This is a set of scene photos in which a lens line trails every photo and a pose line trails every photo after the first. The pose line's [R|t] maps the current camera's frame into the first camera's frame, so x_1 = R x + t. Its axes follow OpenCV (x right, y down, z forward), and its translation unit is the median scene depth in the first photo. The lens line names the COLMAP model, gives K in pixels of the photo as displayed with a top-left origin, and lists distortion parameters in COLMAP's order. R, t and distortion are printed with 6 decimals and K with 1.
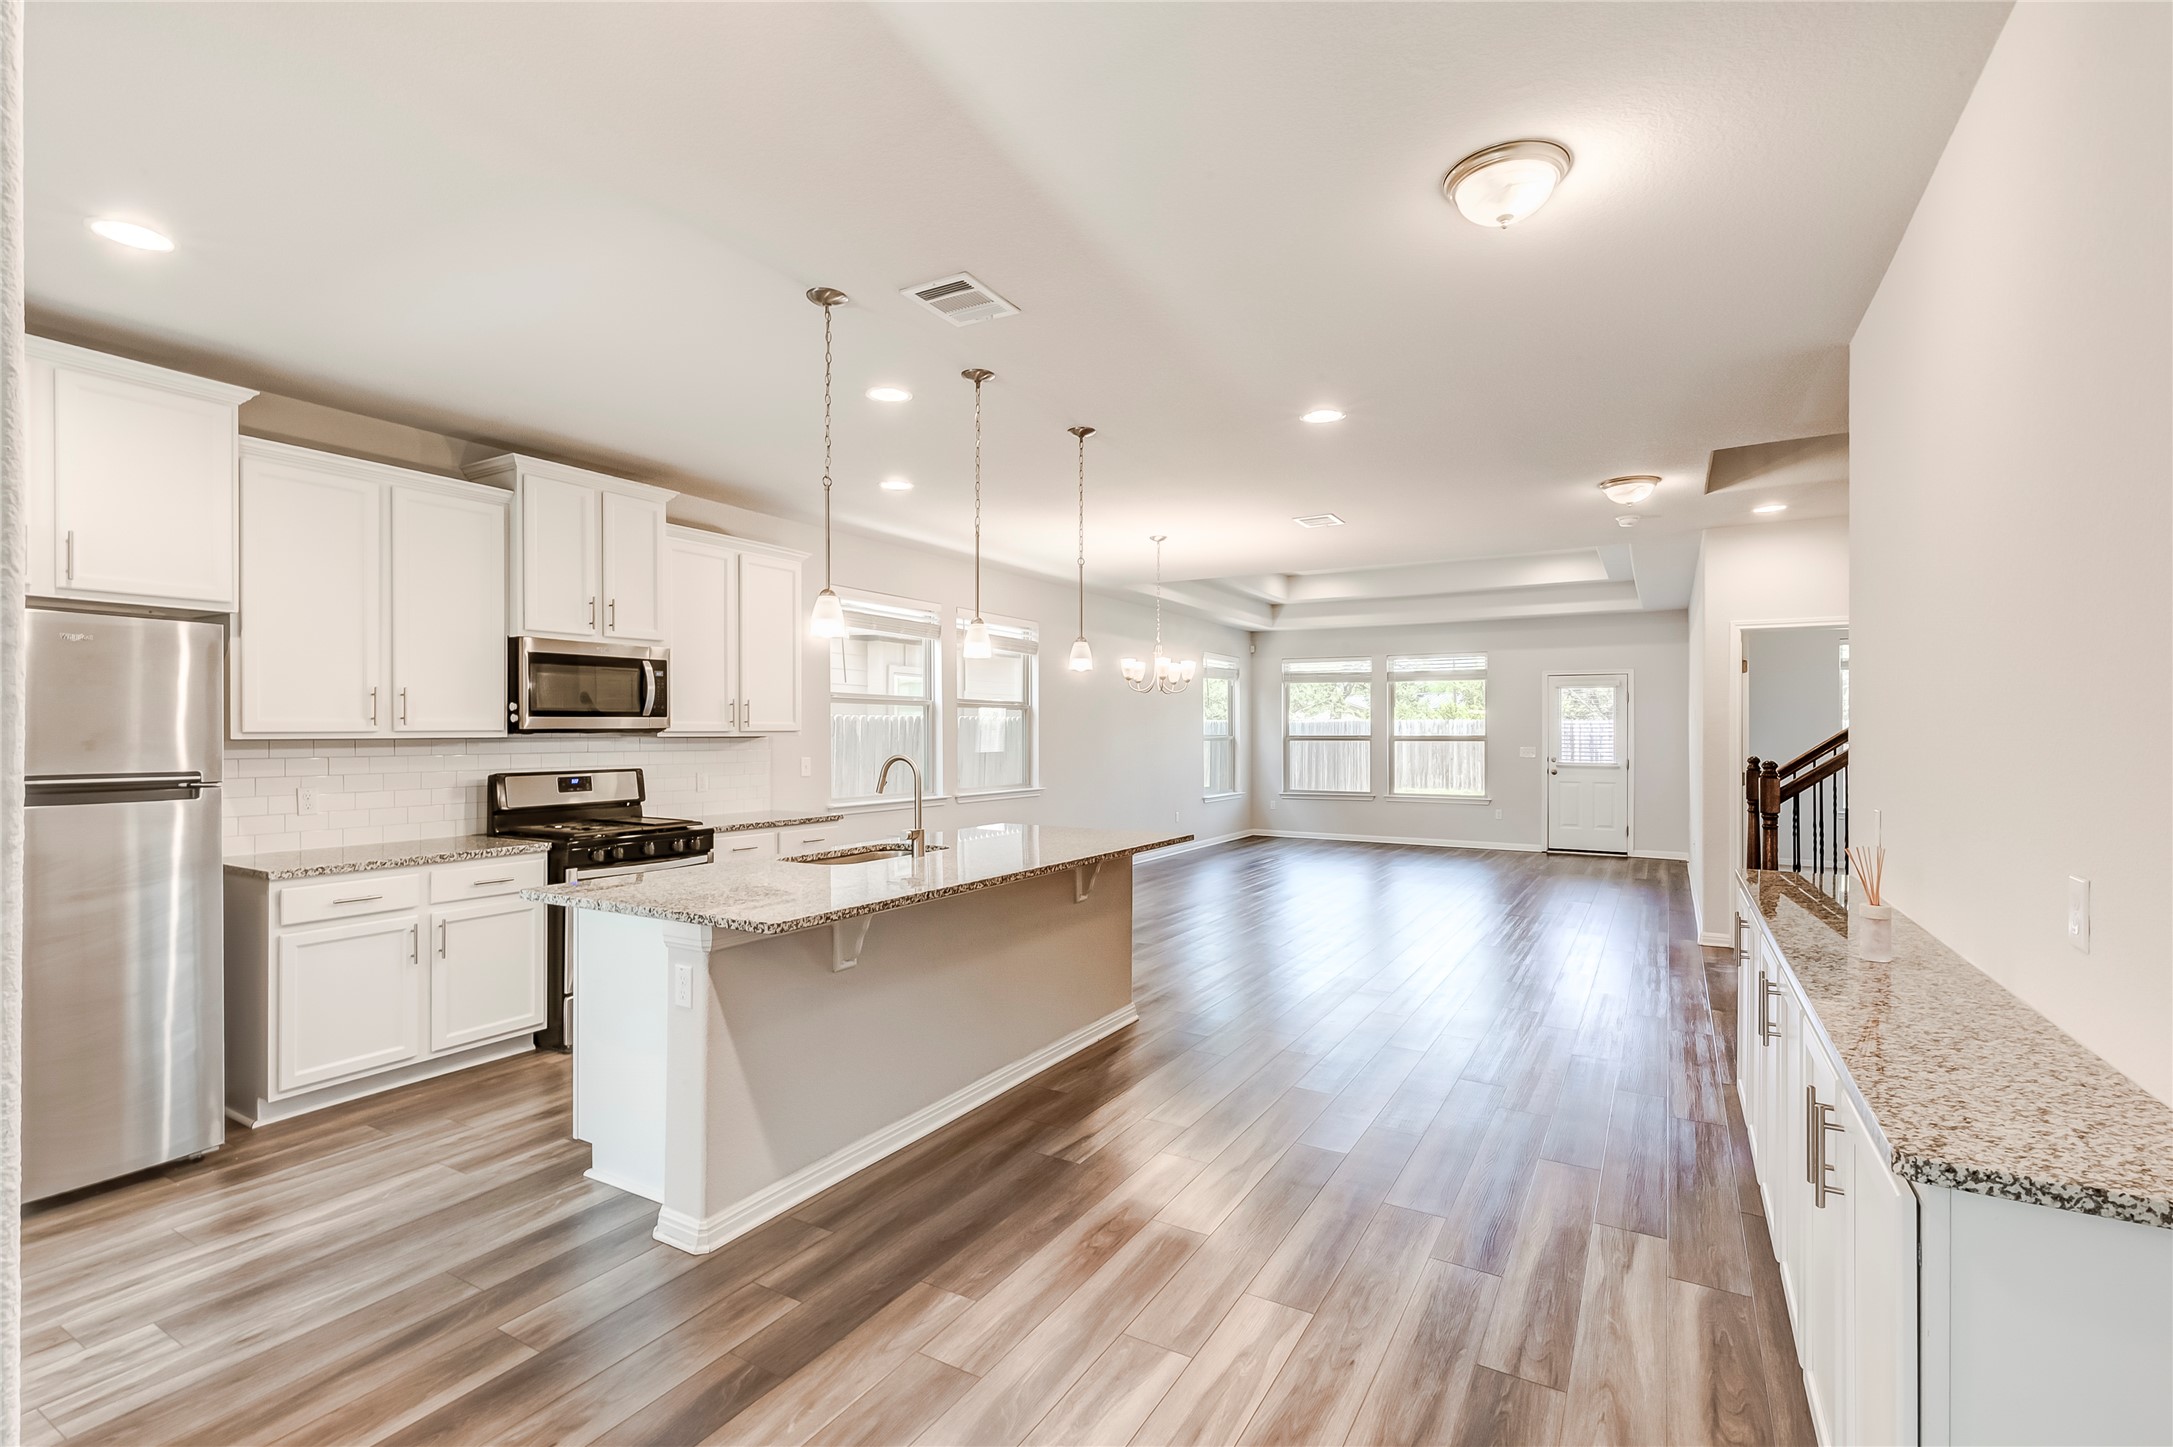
lens RADIAL K [[977.9, 0, 1087.6], [0, 977.9, 730.1], [0, 0, 1]] dist [0.001064, -0.000014]
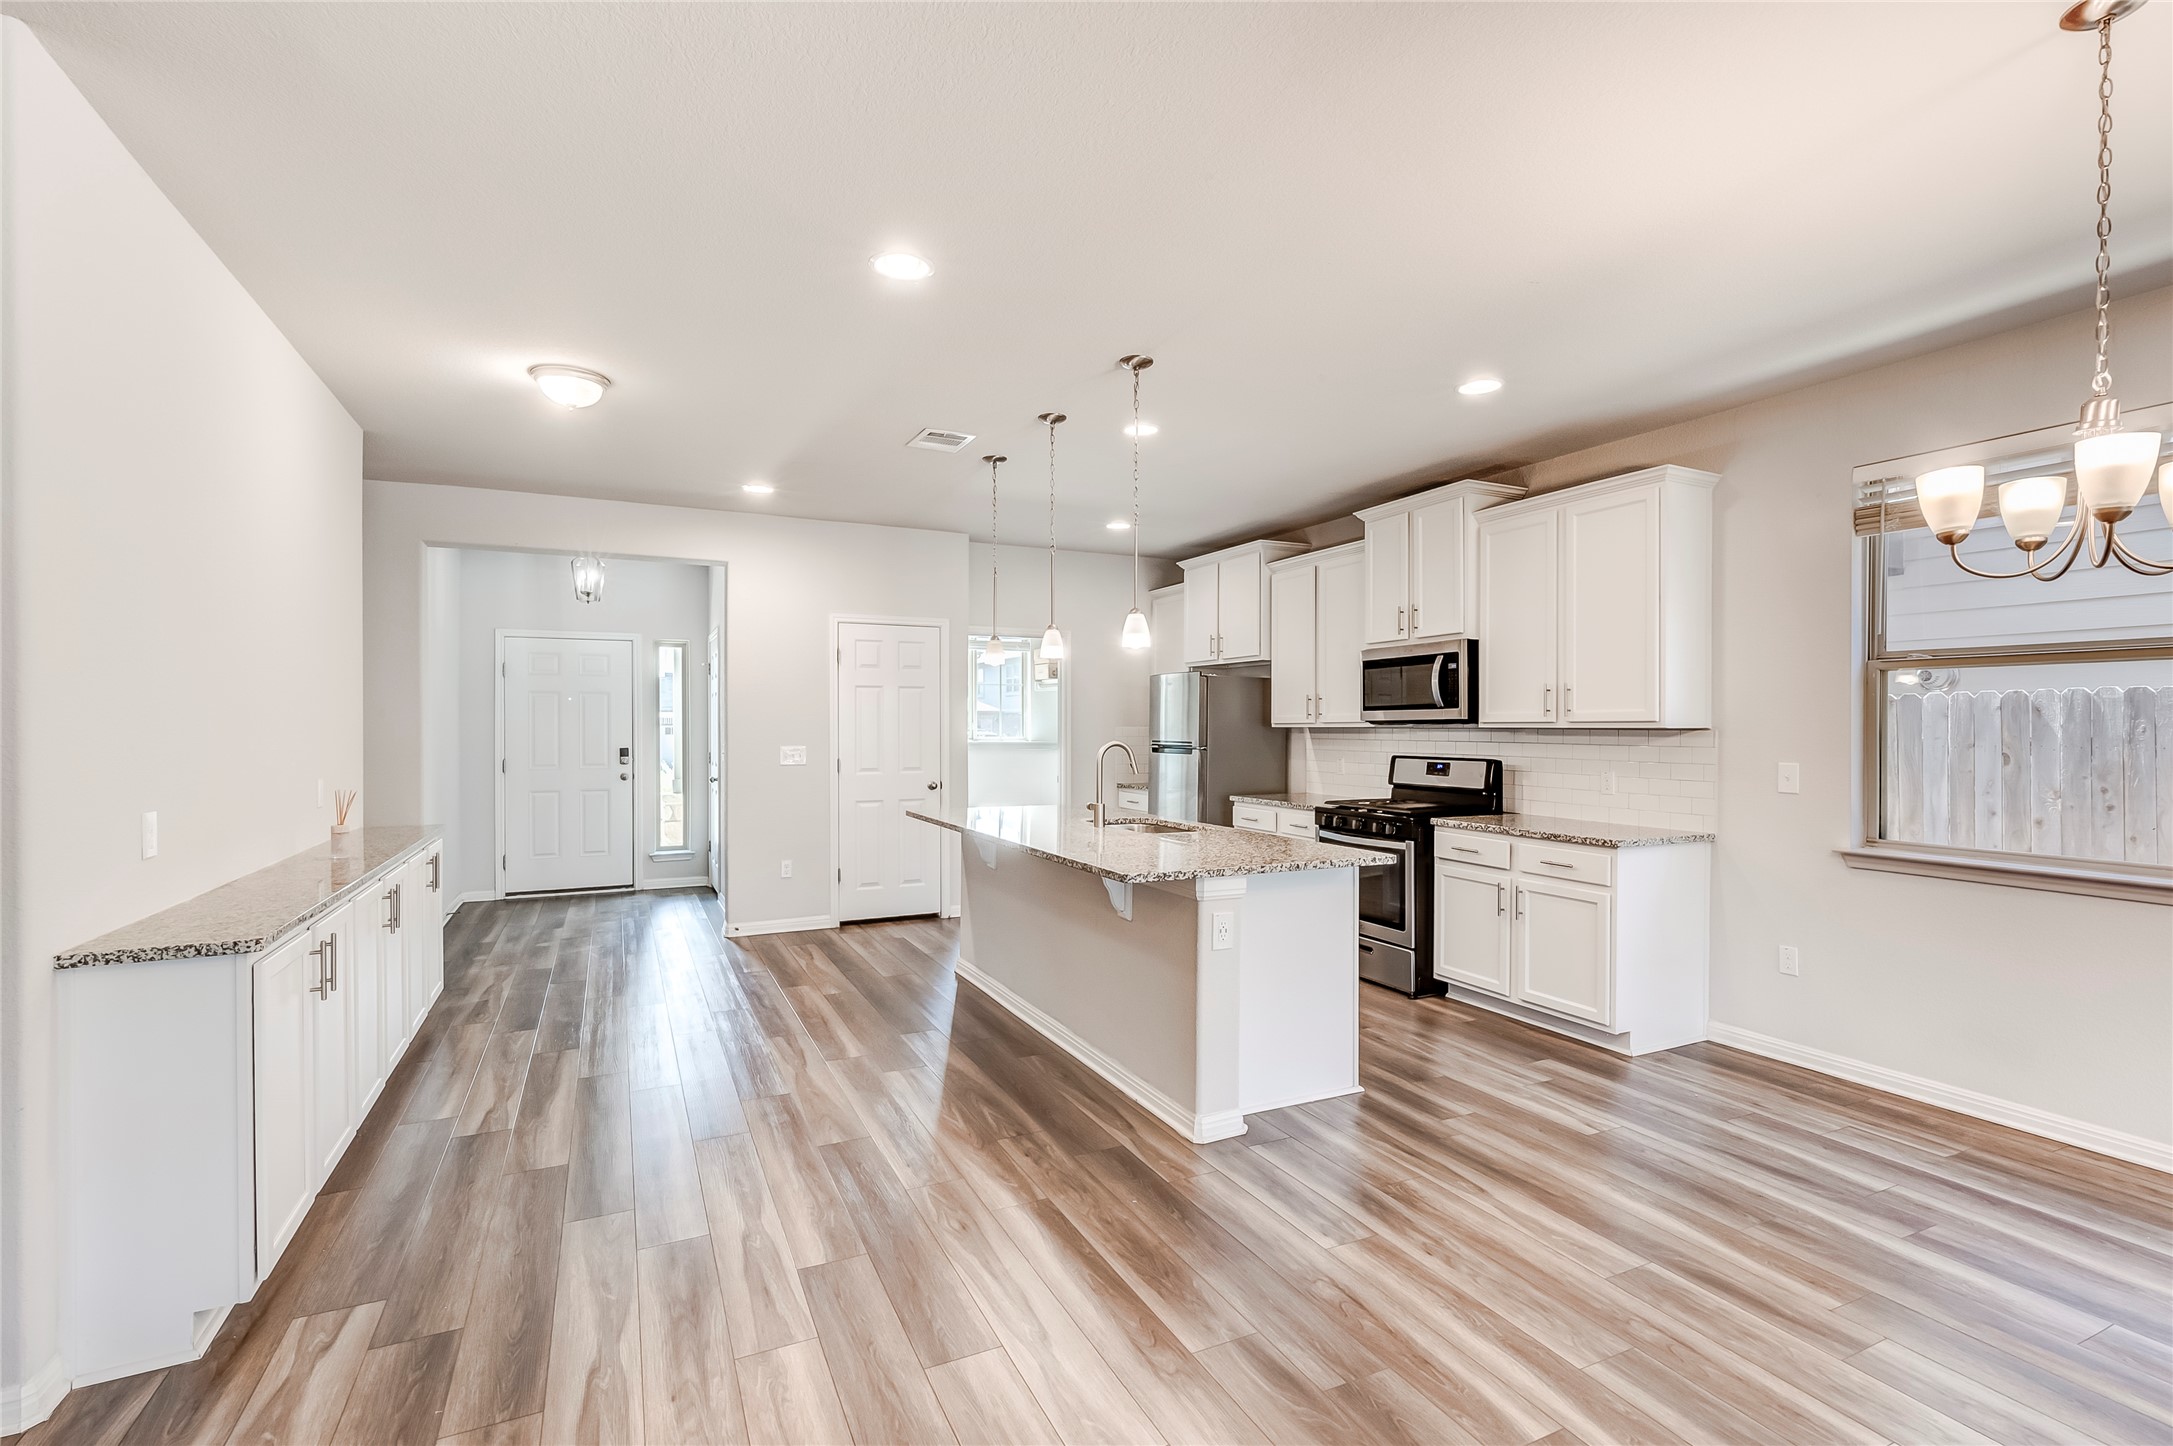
lens RADIAL K [[977.9, 0, 1087.6], [0, 977.9, 729.6], [0, 0, 1]] dist [0.001064, -0.000014]
pose [[-0.548791, 0.003083, -0.835954, 0.292393], [-0.000439, 0.999992, 0.003976, 0.002477], [0.835959, 0.002549, -0.548786, 0.579860]]
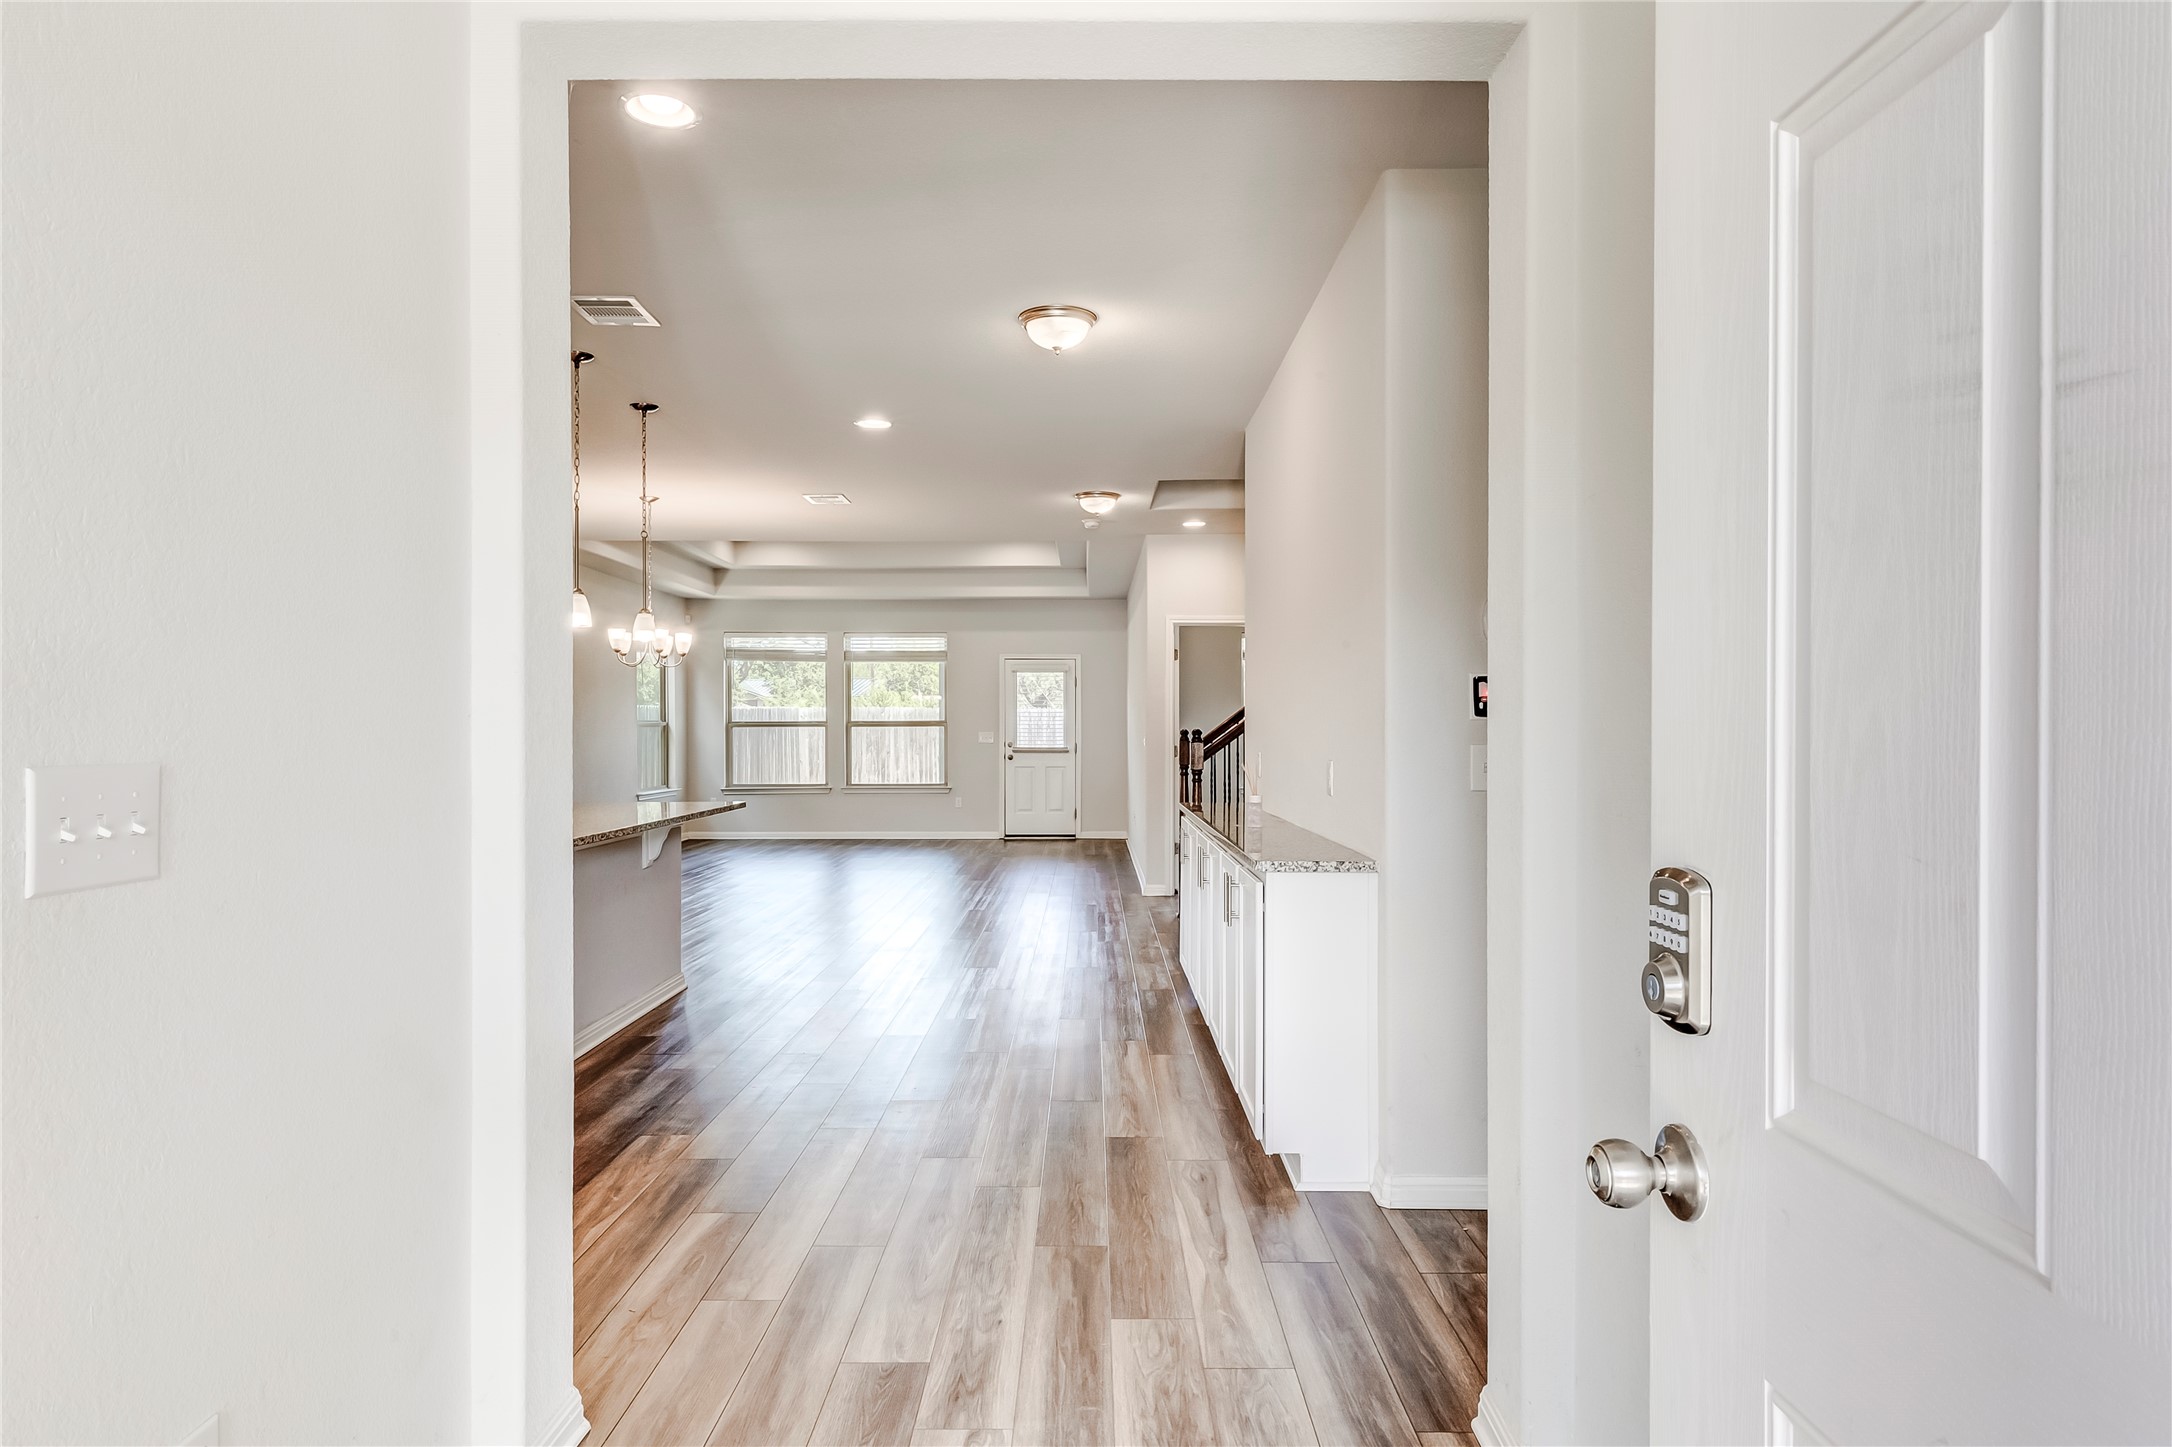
lens RADIAL K [[1228.0, 0, 1086.0], [0, 1228.0, 723.5], [0, 0, 1]] dist [0.001220, 0.000012]
pose [[0.864026, -0.002240, 0.503441, -0.106924], [0.001680, 0.999997, 0.001566, 0.009961], [-0.503444, -0.000507, 0.864028, -0.142453]]
